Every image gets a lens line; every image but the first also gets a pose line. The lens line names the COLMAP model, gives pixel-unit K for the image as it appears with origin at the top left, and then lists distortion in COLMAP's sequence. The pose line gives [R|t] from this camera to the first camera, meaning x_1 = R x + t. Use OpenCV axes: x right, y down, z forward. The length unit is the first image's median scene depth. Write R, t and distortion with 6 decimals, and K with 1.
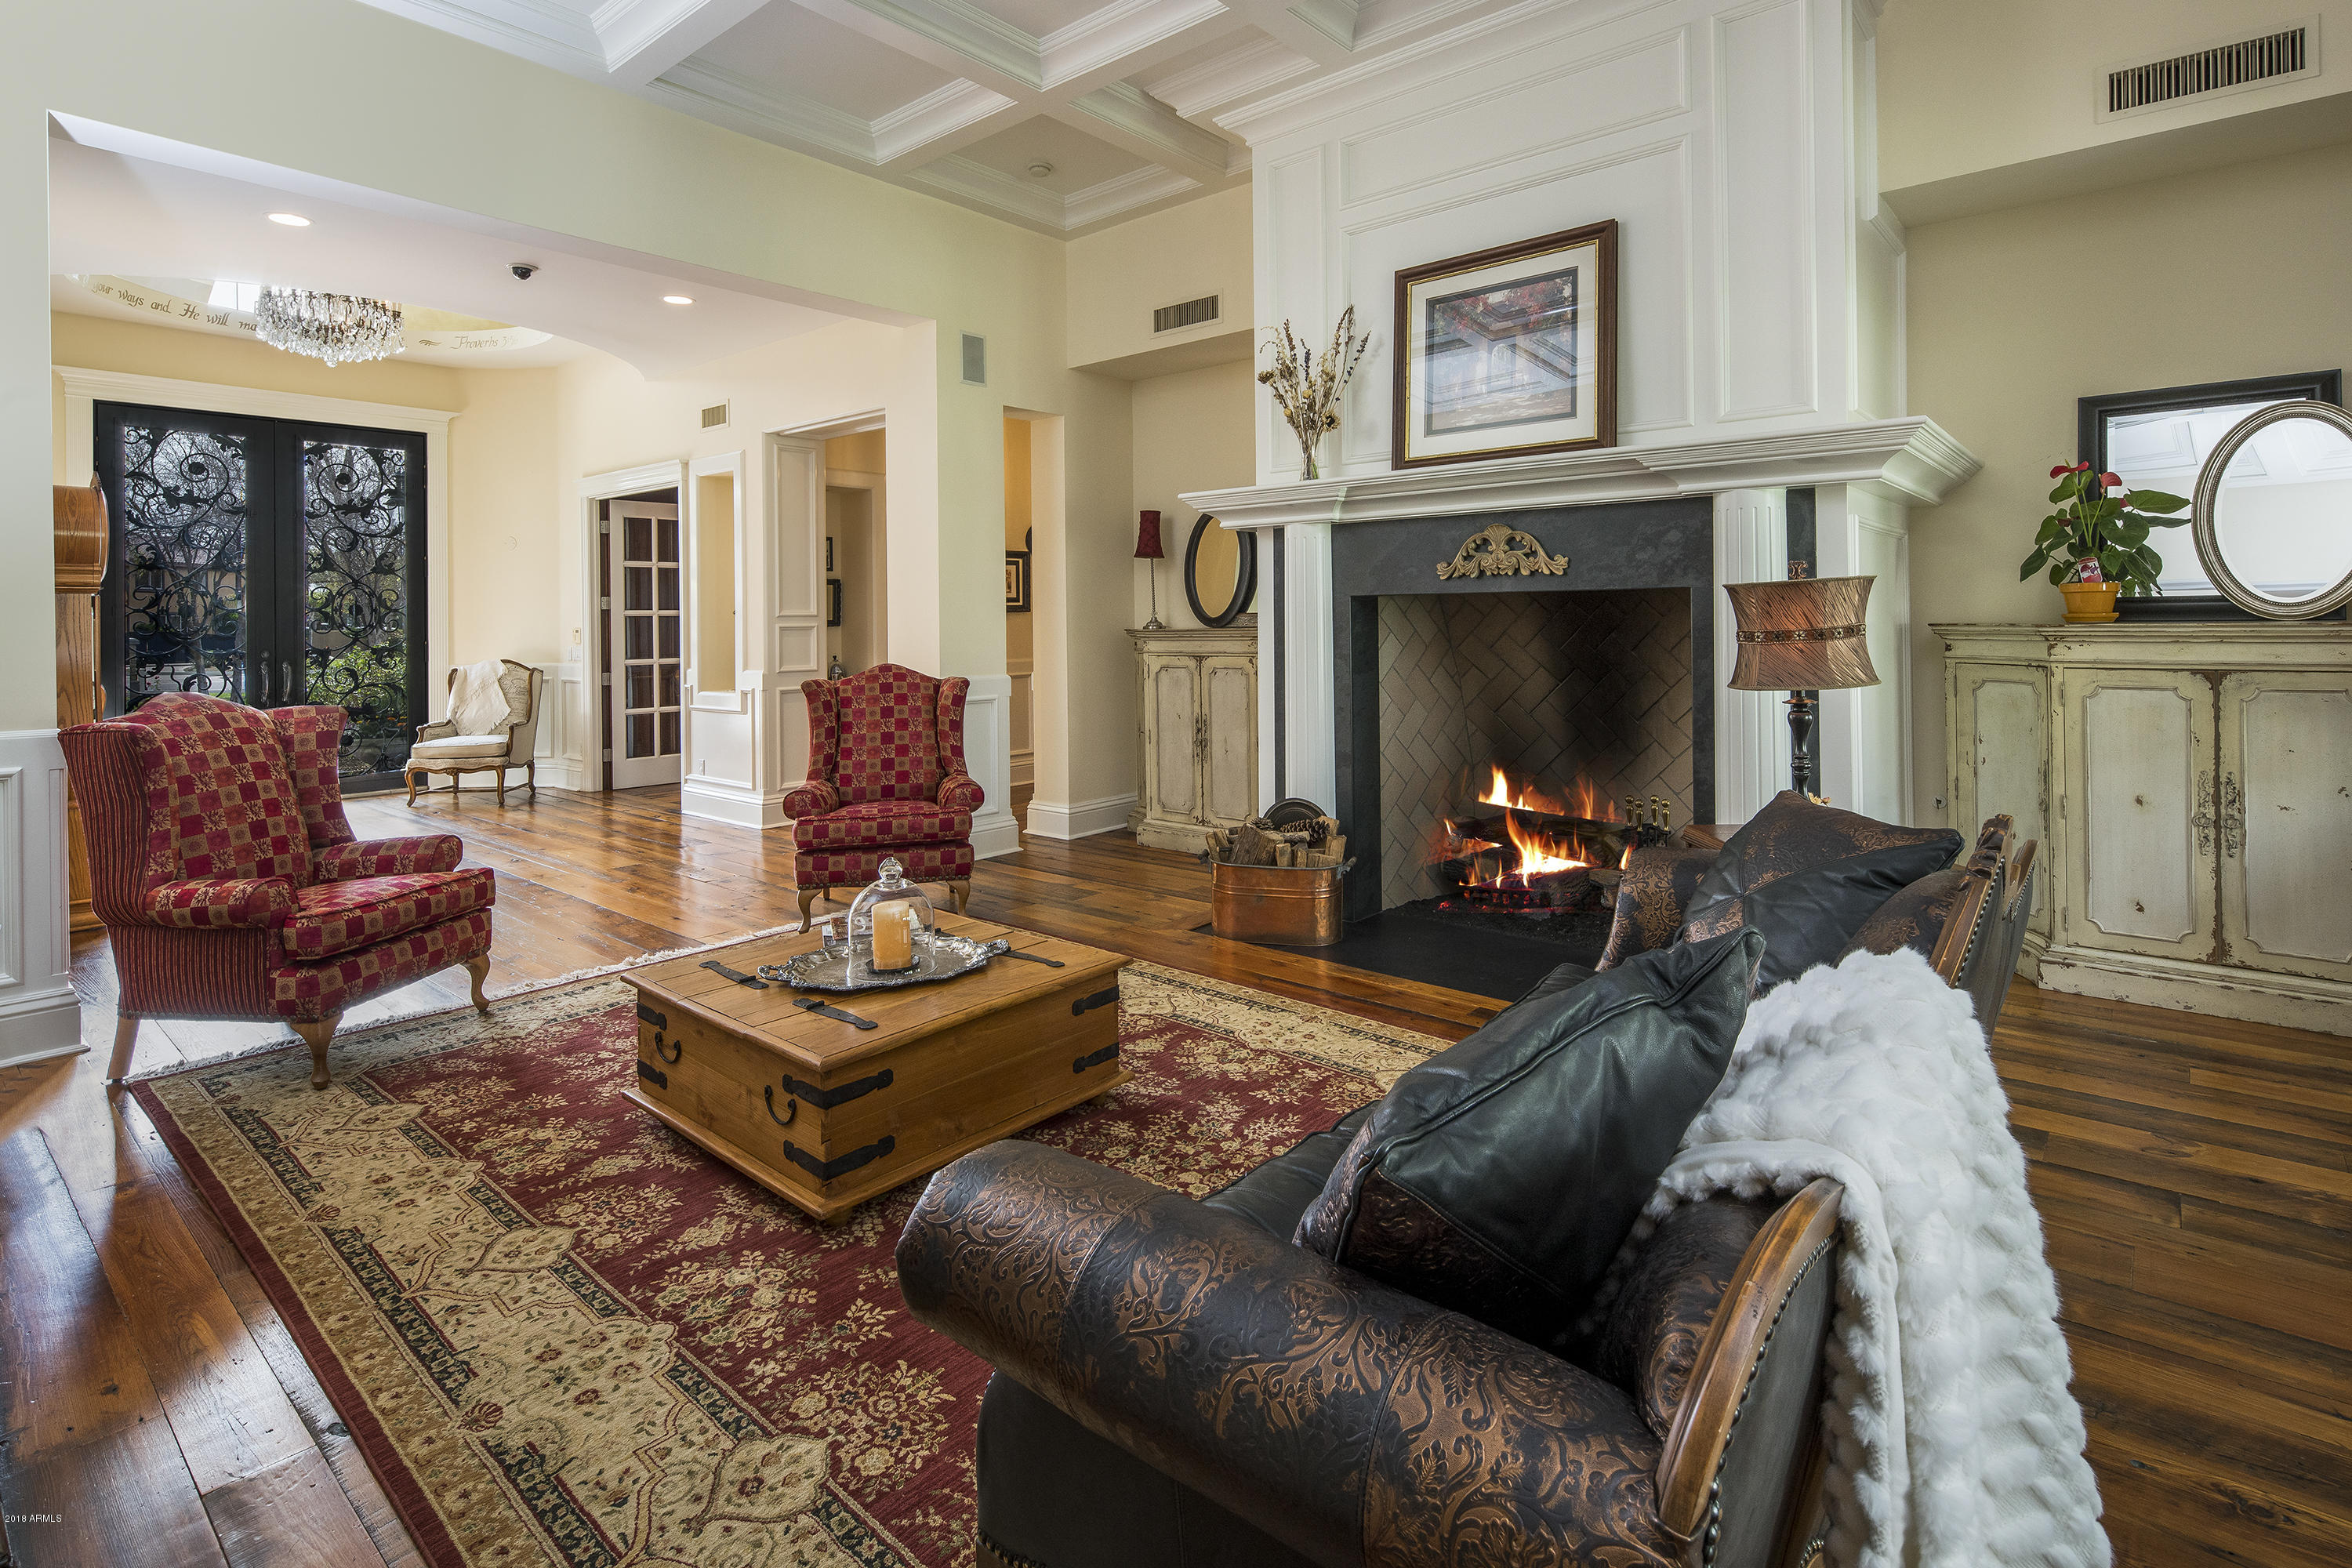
lens RADIAL K [[1142.1, 0, 1171.9], [0, 1142.1, 779.1], [0, 0, 1]] dist [0.003218, -0.002235]
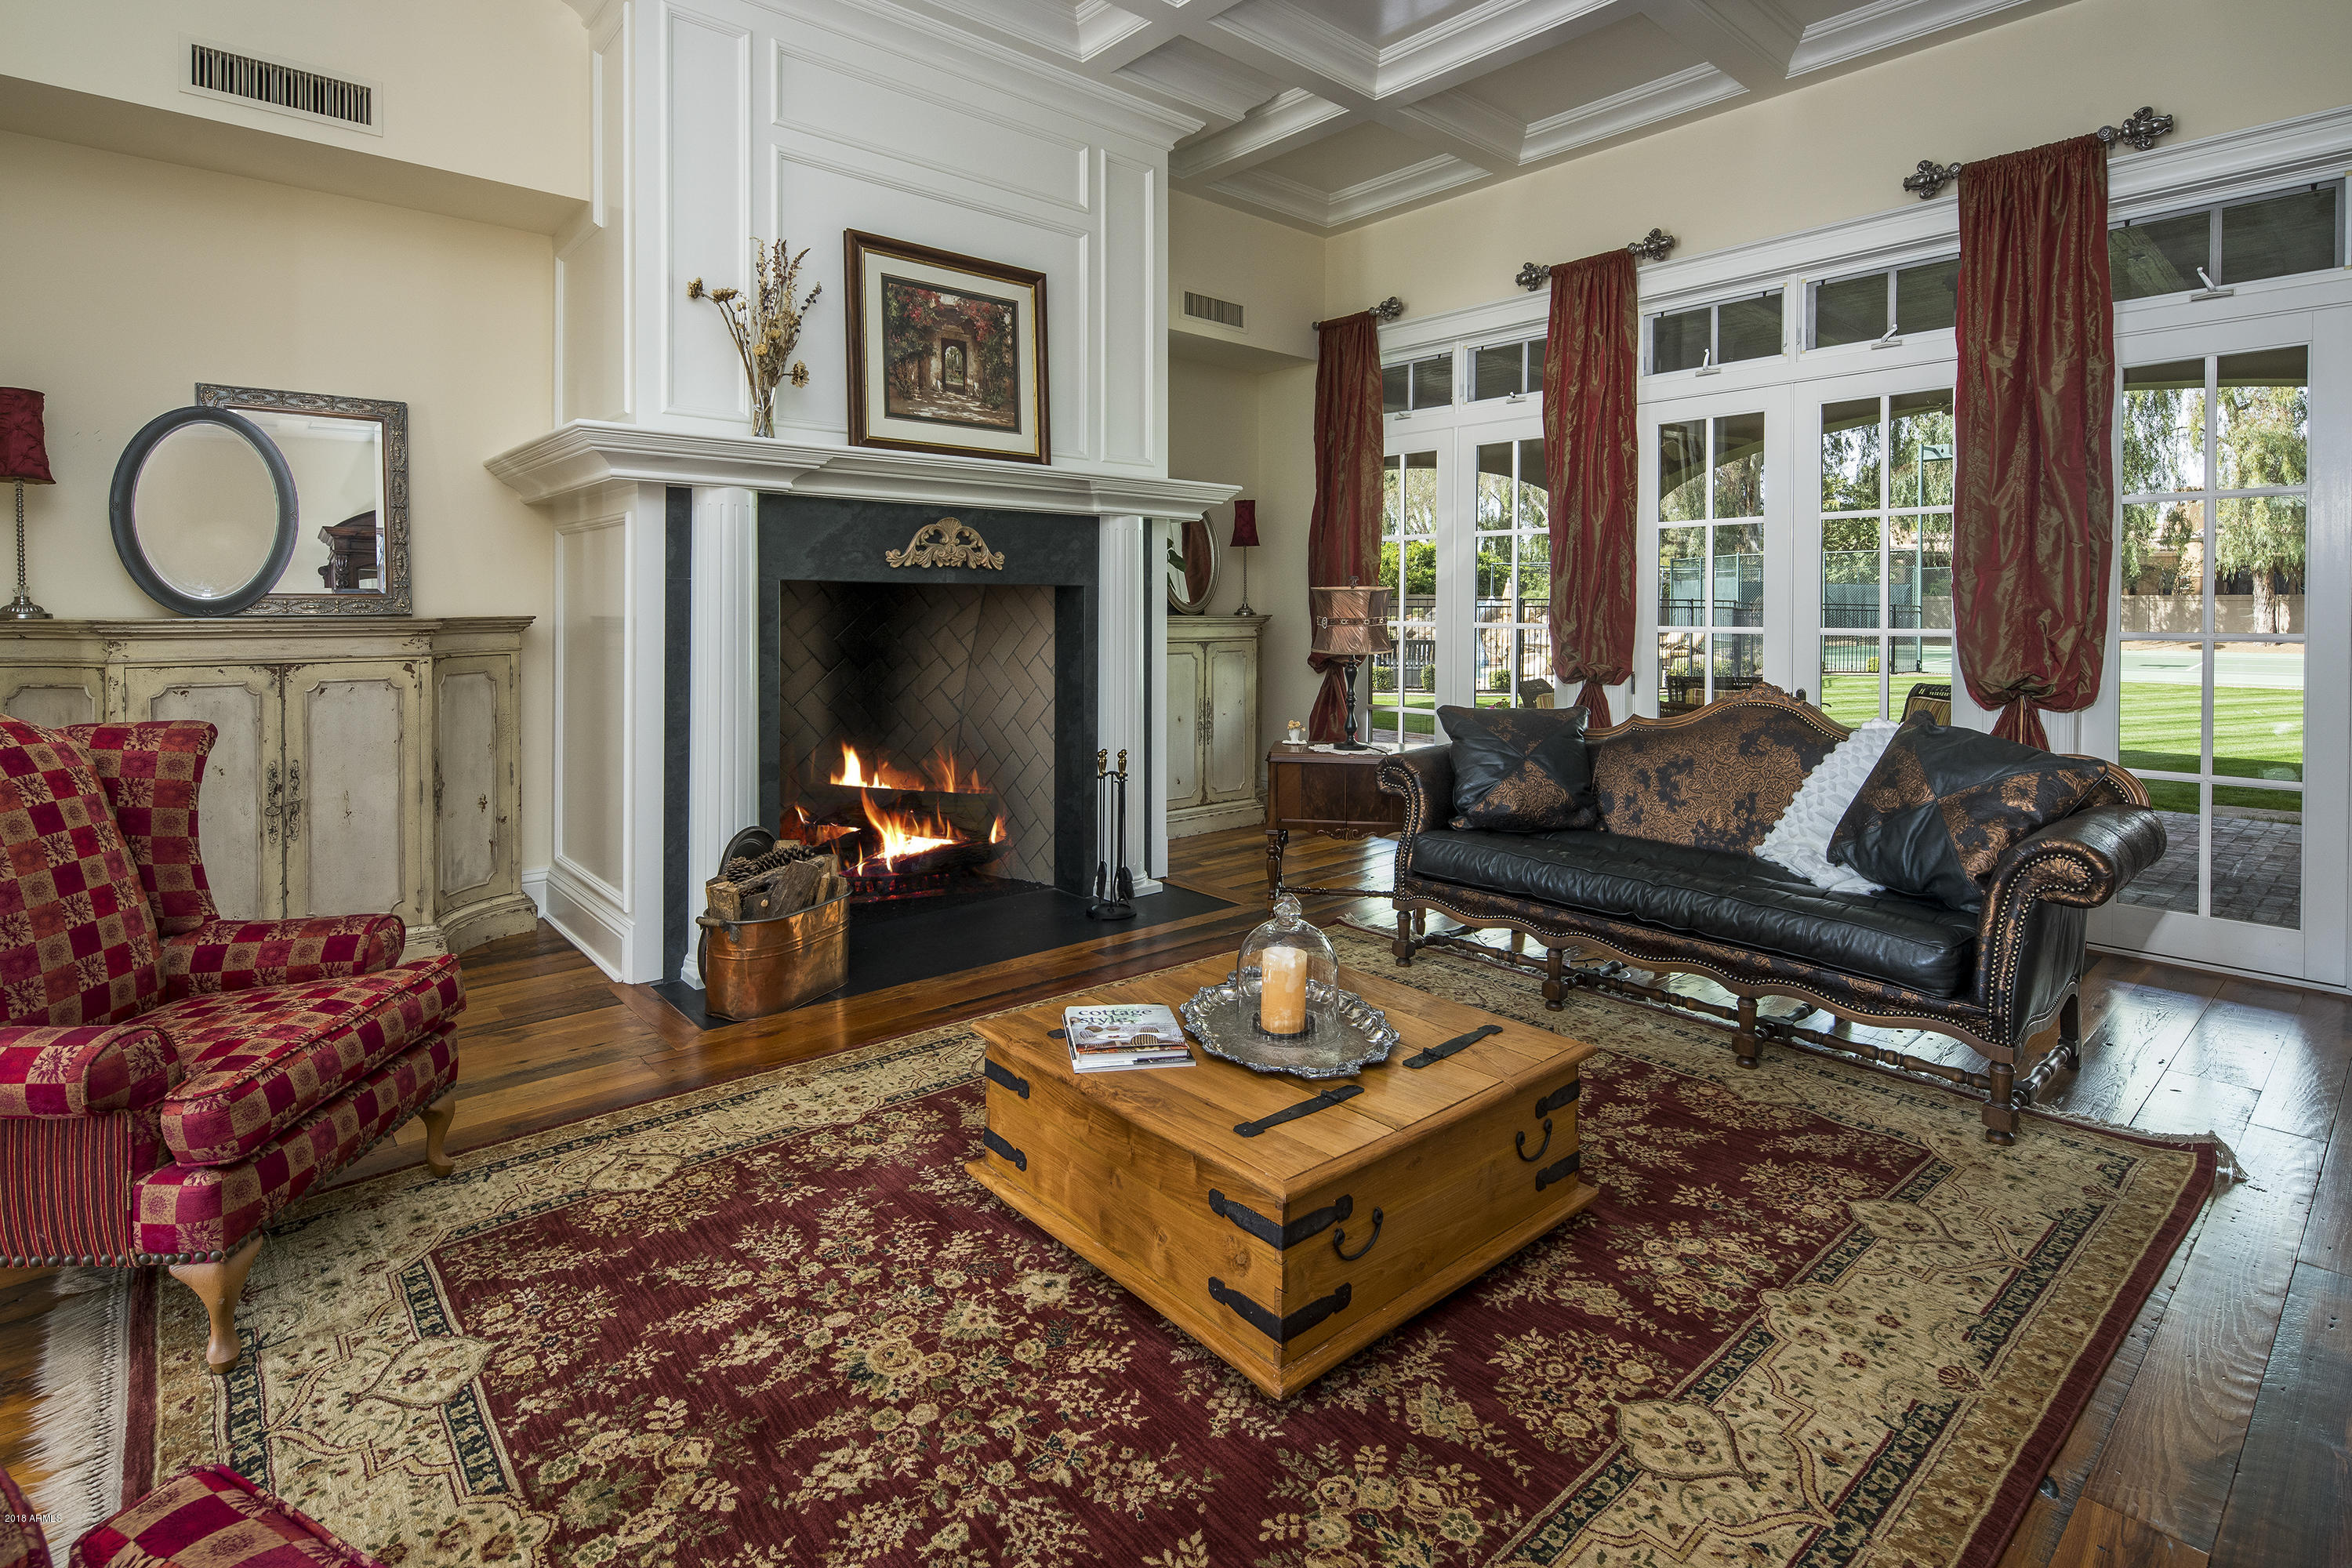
lens RADIAL K [[1142.1, 0, 1167.5], [0, 1142.1, 774.5], [0, 0, 1]] dist [0.003218, -0.002235]
pose [[0.136570, -0.131890, 0.981811, -0.766226], [0.131705, 0.984717, 0.113960, -0.087596], [-0.981836, 0.113746, 0.151853, 0.692975]]
